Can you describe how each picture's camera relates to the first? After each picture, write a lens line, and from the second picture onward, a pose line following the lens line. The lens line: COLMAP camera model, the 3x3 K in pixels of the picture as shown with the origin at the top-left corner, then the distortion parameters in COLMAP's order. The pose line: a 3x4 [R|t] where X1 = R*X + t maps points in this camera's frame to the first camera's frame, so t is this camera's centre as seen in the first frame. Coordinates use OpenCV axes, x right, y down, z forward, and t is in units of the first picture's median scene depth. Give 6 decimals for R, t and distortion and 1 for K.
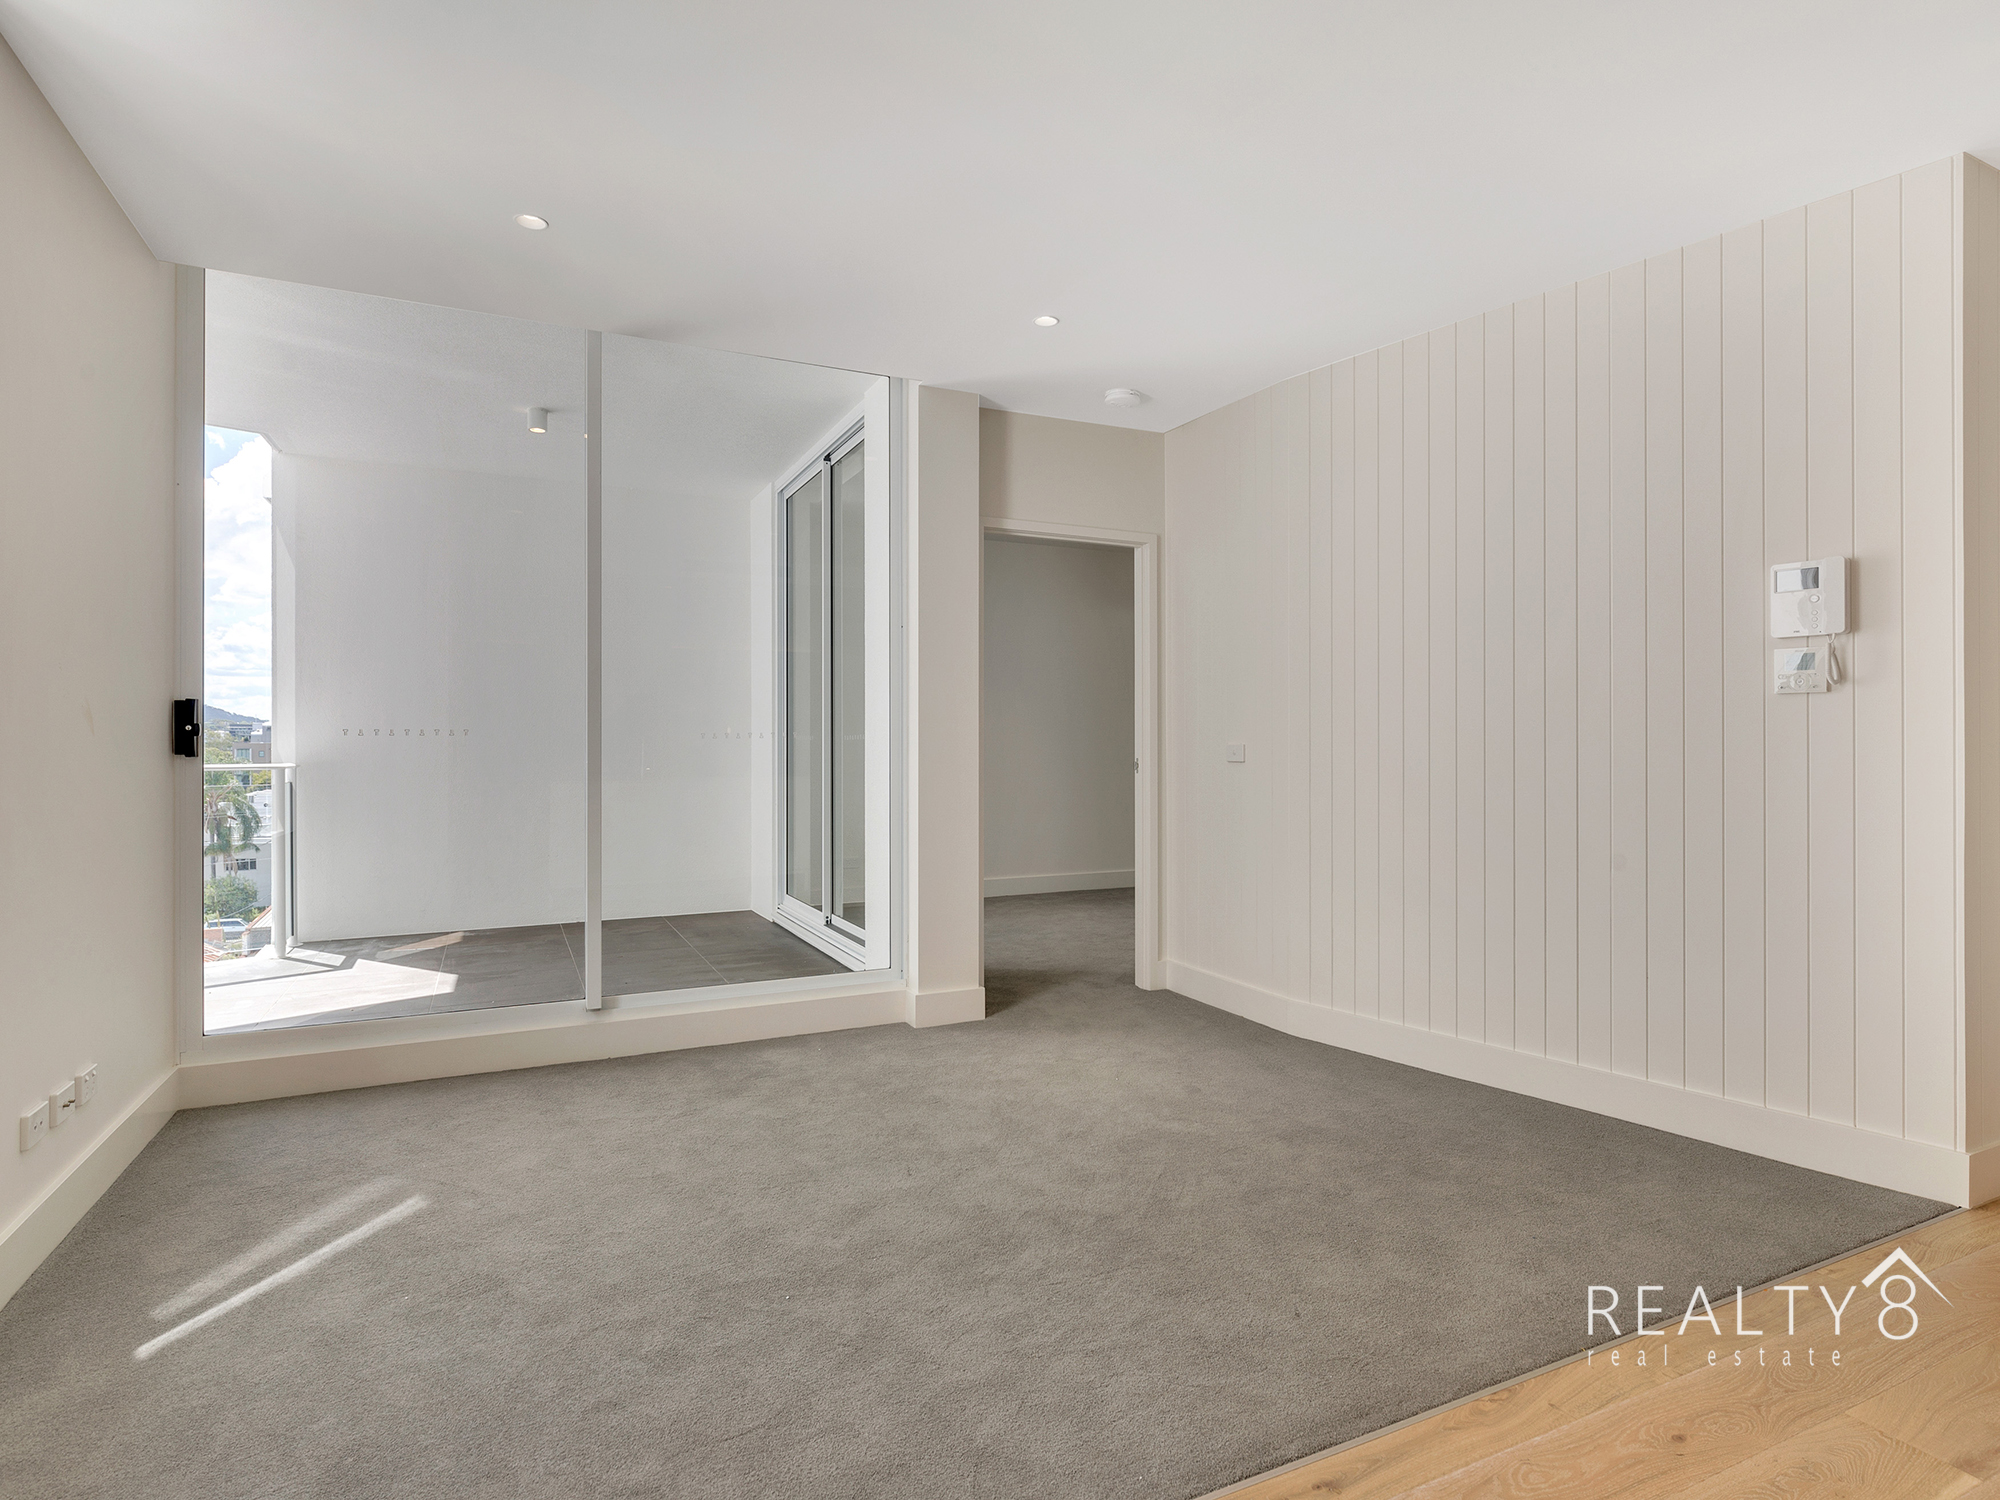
lens RADIAL K [[1048.5, 0, 988.7], [0, 1048.5, 745.3], [0, 0, 1]] dist [0.000010, -0.001458]
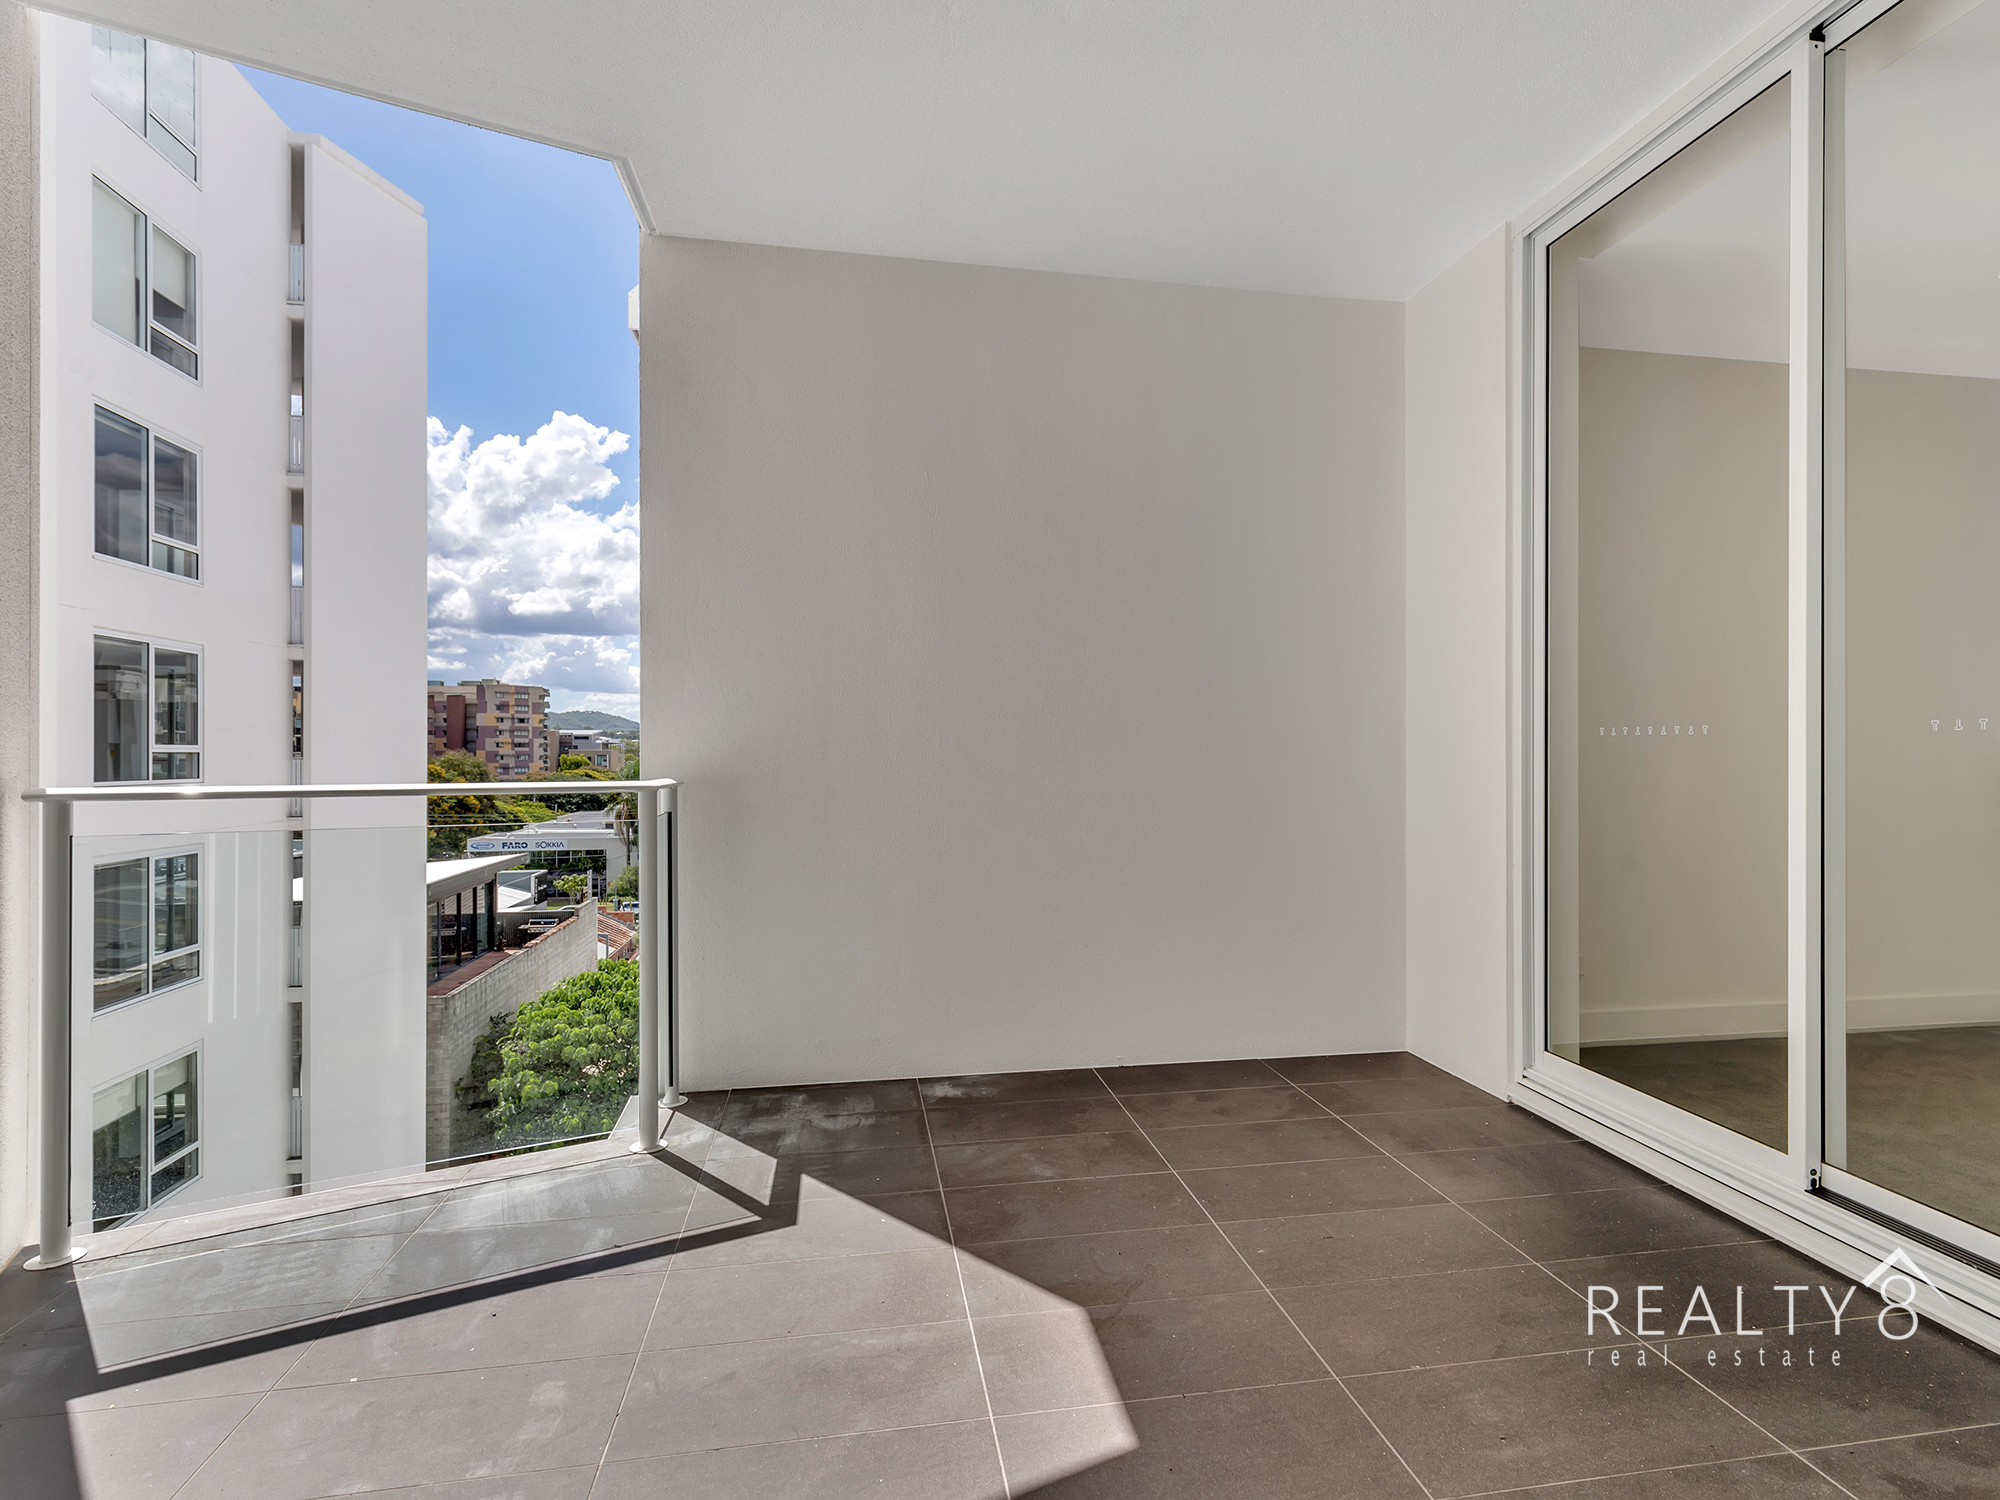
lens RADIAL K [[1048.5, 0, 1010.4], [0, 1048.5, 752.7], [0, 0, 1]] dist [0.000010, -0.001458]
pose [[0.958101, 0.000093, -0.286431, -0.334313], [0.000324, 0.999999, 0.001409, 0.001713], [0.286431, -0.001443, 0.958100, 0.522669]]
